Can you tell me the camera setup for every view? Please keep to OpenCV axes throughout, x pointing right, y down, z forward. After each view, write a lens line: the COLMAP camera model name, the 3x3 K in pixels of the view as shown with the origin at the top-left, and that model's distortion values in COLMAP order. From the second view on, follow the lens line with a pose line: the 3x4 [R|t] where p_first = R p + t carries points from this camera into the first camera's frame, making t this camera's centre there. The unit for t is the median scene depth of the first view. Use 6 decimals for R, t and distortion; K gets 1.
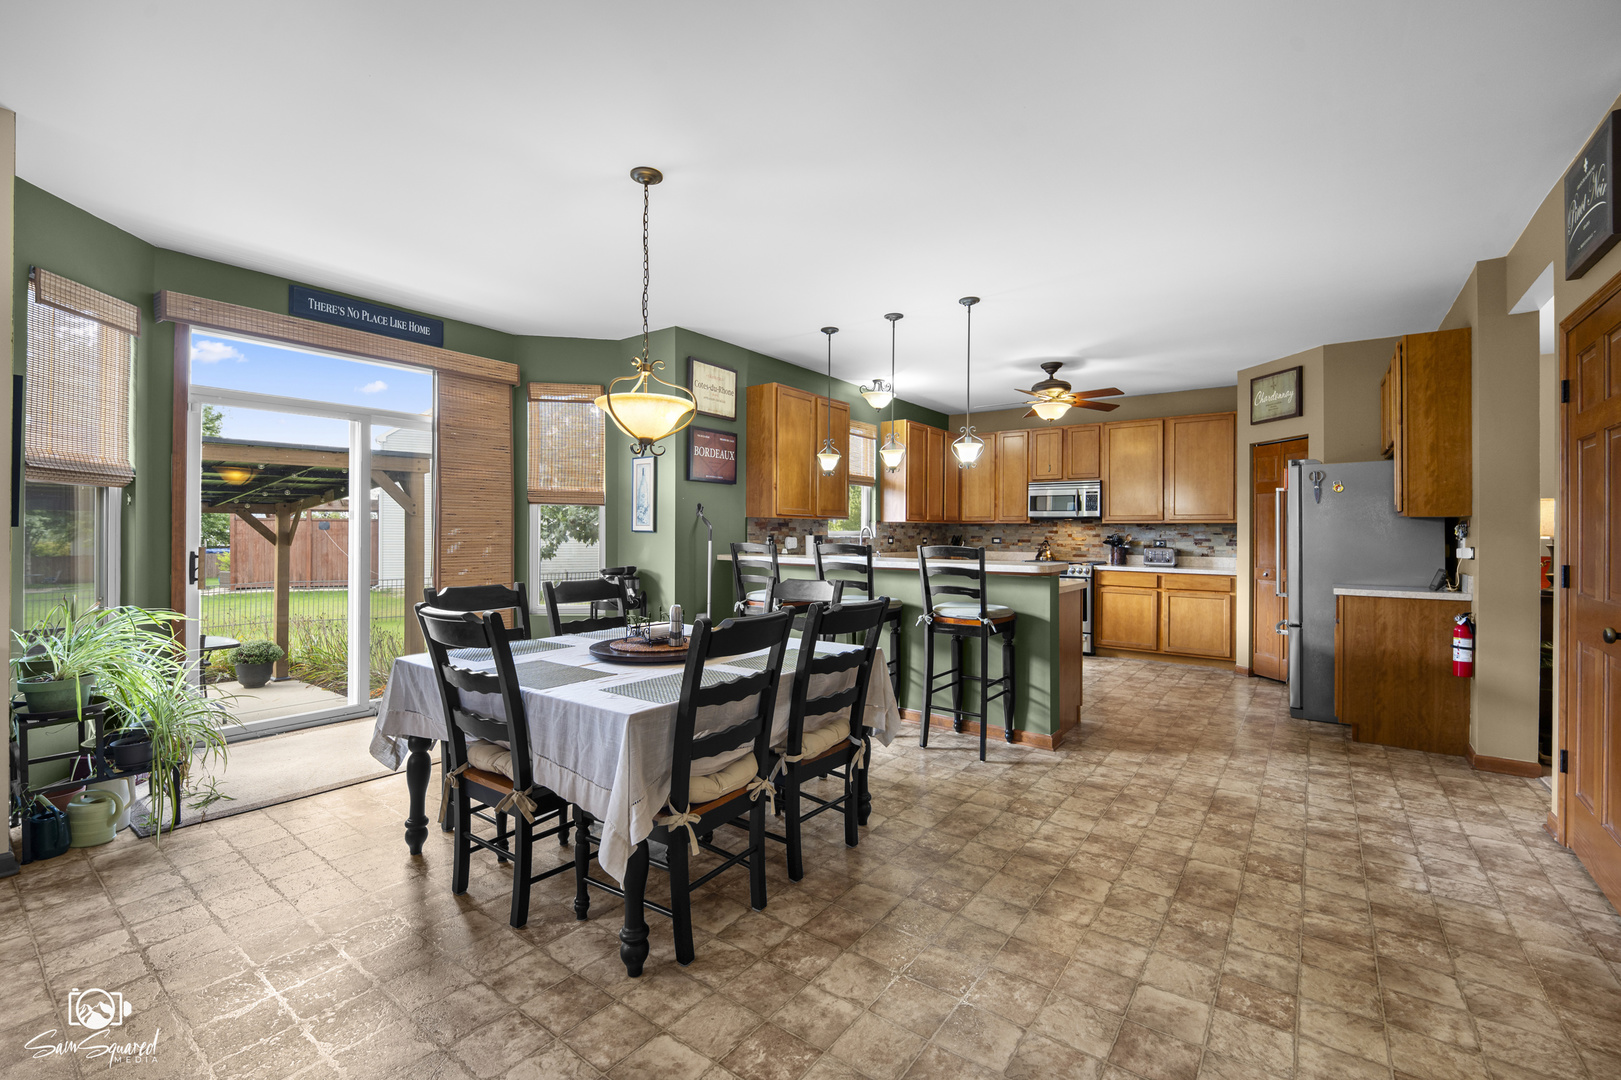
lens RADIAL K [[676.6, 0, 812.8], [0, 676.6, 537.6], [0, 0, 1]] dist [-0.000127, -0.000069]
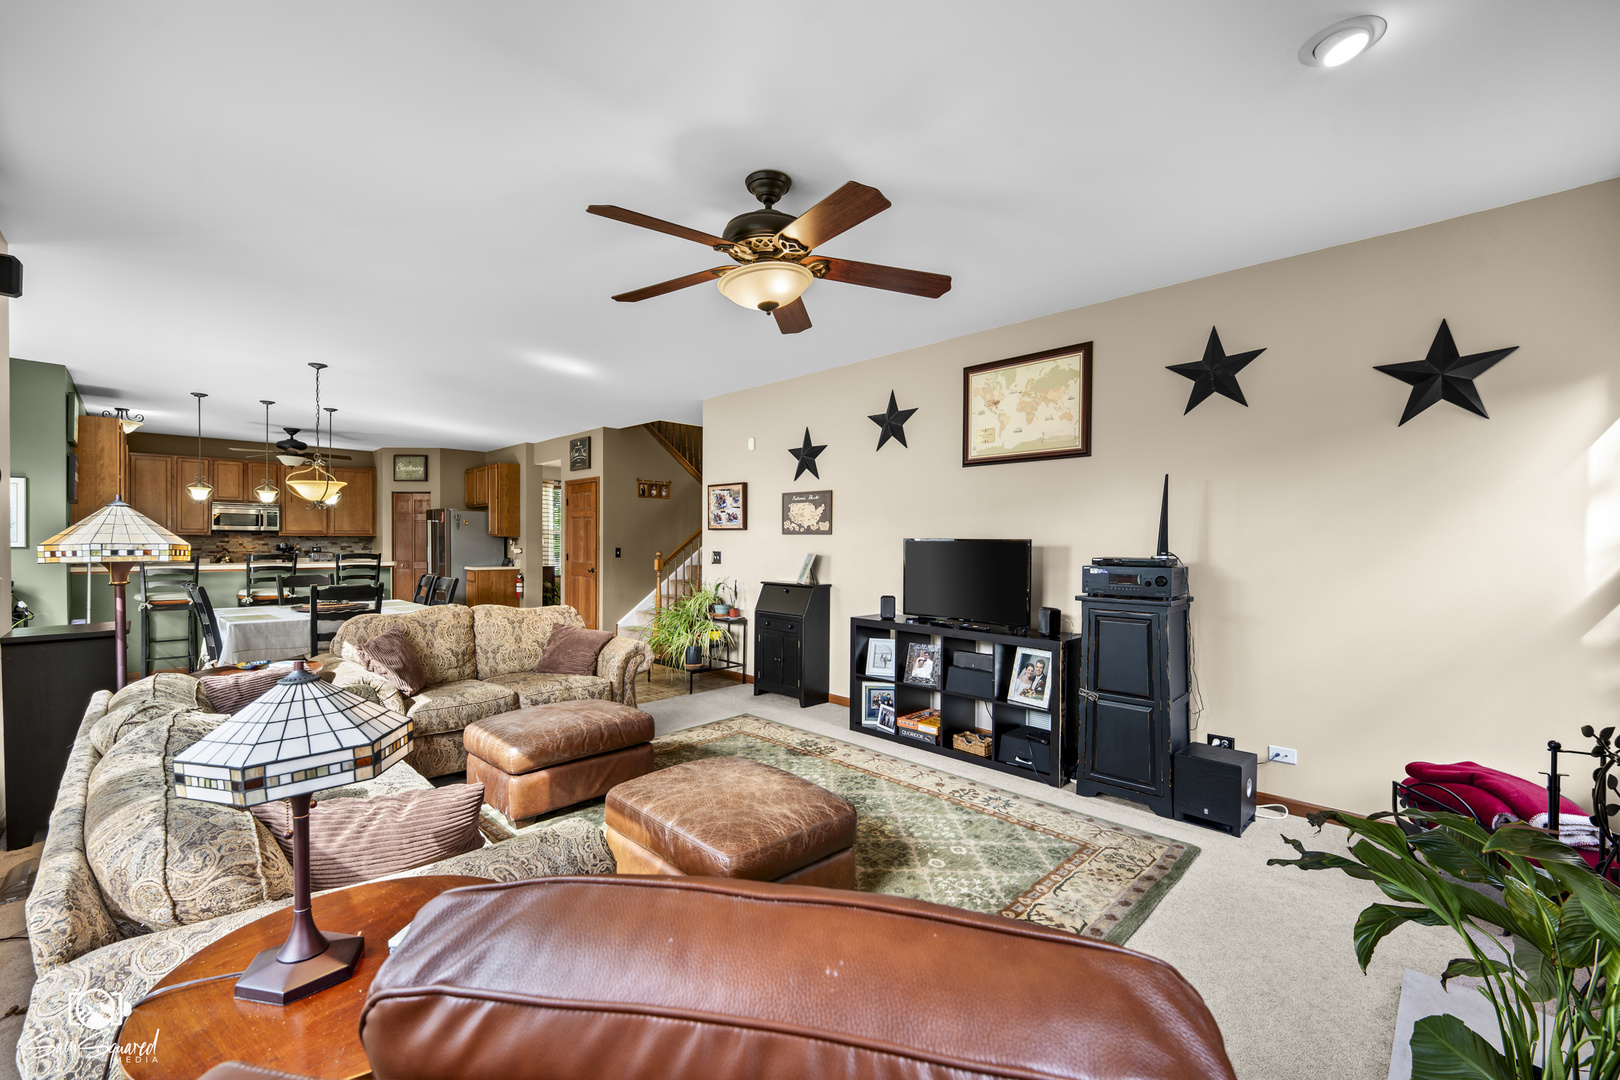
lens RADIAL K [[676.2, 0, 811.3], [0, 676.2, 543.3], [0, 0, 1]] dist [-0.000127, -0.000069]
pose [[0.158240, -0.009661, 0.987353, -0.980065], [0.003351, 0.999952, 0.009247, -0.019130], [-0.987395, 0.001846, 0.158265, -0.367369]]
